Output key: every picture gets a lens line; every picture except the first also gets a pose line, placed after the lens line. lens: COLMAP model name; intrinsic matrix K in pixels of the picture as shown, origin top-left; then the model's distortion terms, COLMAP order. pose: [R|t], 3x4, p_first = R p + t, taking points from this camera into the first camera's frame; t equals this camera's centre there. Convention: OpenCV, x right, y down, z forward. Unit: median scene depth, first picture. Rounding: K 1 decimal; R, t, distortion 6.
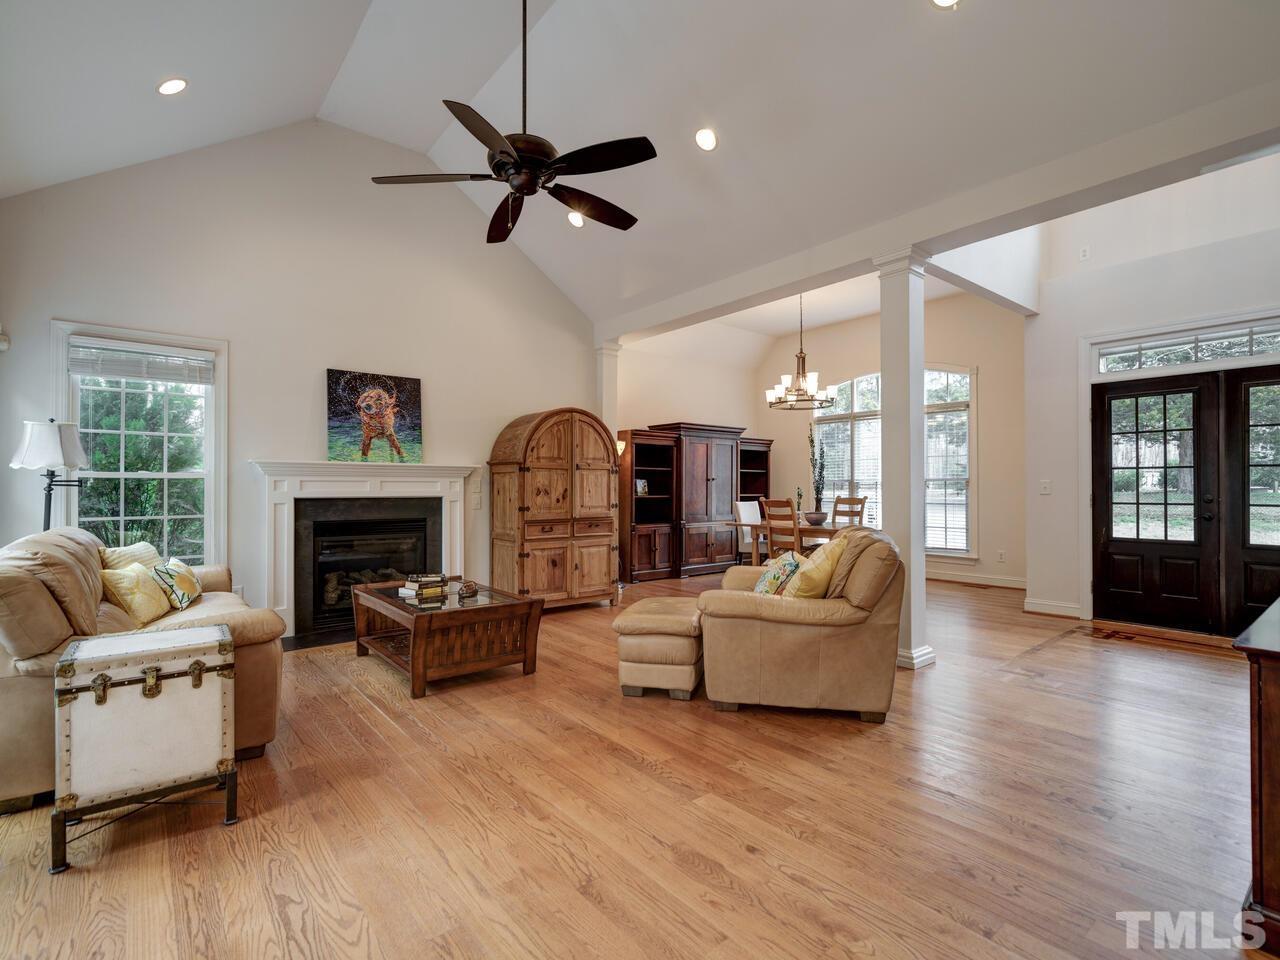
lens RADIAL K [[612.3, 0, 644.0], [0, 612.3, 482.9], [0, 0, 1]] dist [0.000720, 0.000107]
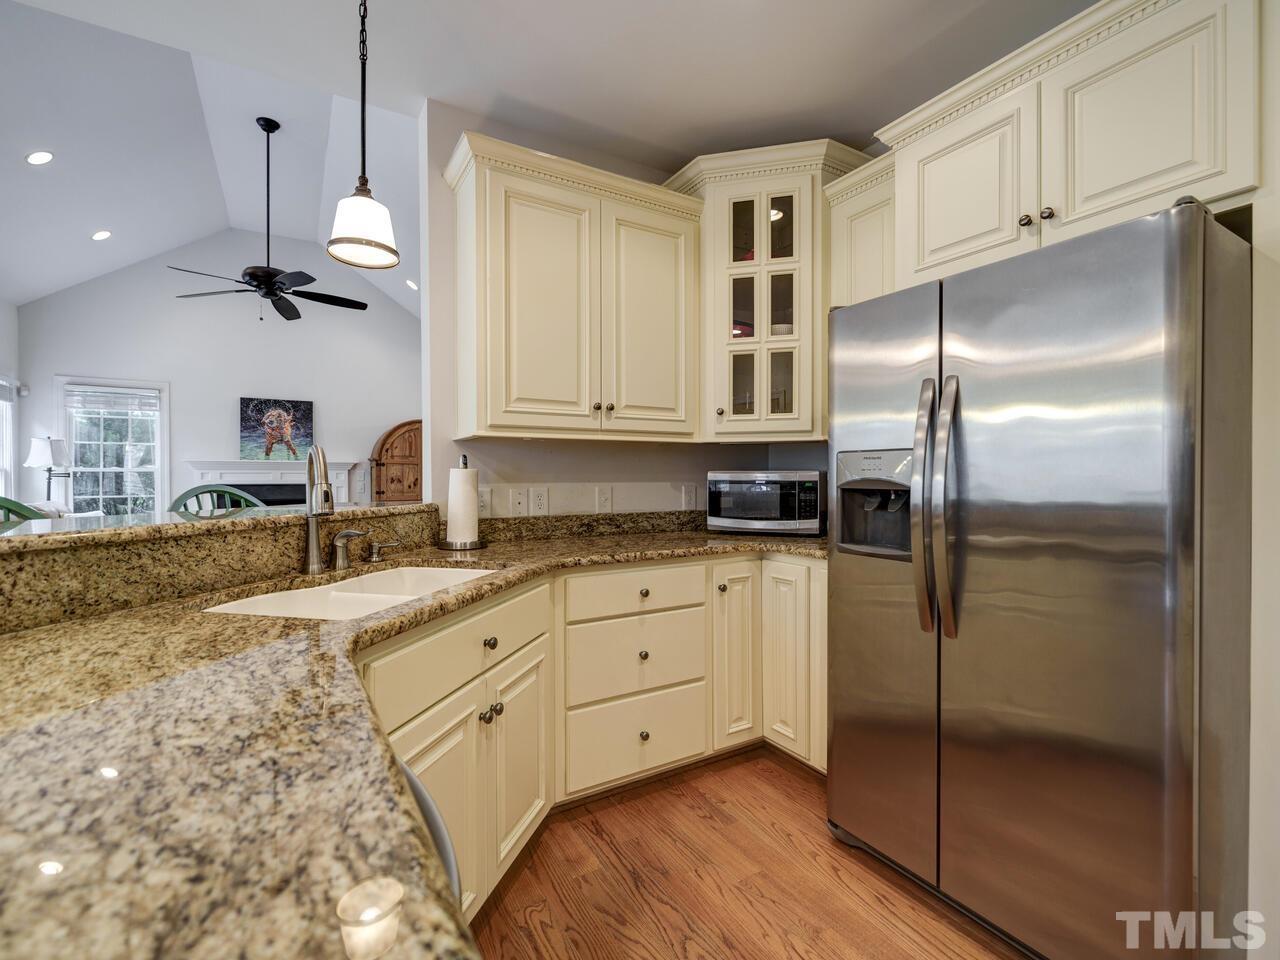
lens RADIAL K [[576.6, 0, 640.0], [0, 576.6, 480.0], [0, 0, 1]] dist [0.001441, -0.000004]
pose [[0.990497, 0.000862, -0.137532, 0.576973], [0.001069, 0.999902, 0.013963, -0.004478], [0.137530, -0.013977, 0.990399, -0.229733]]
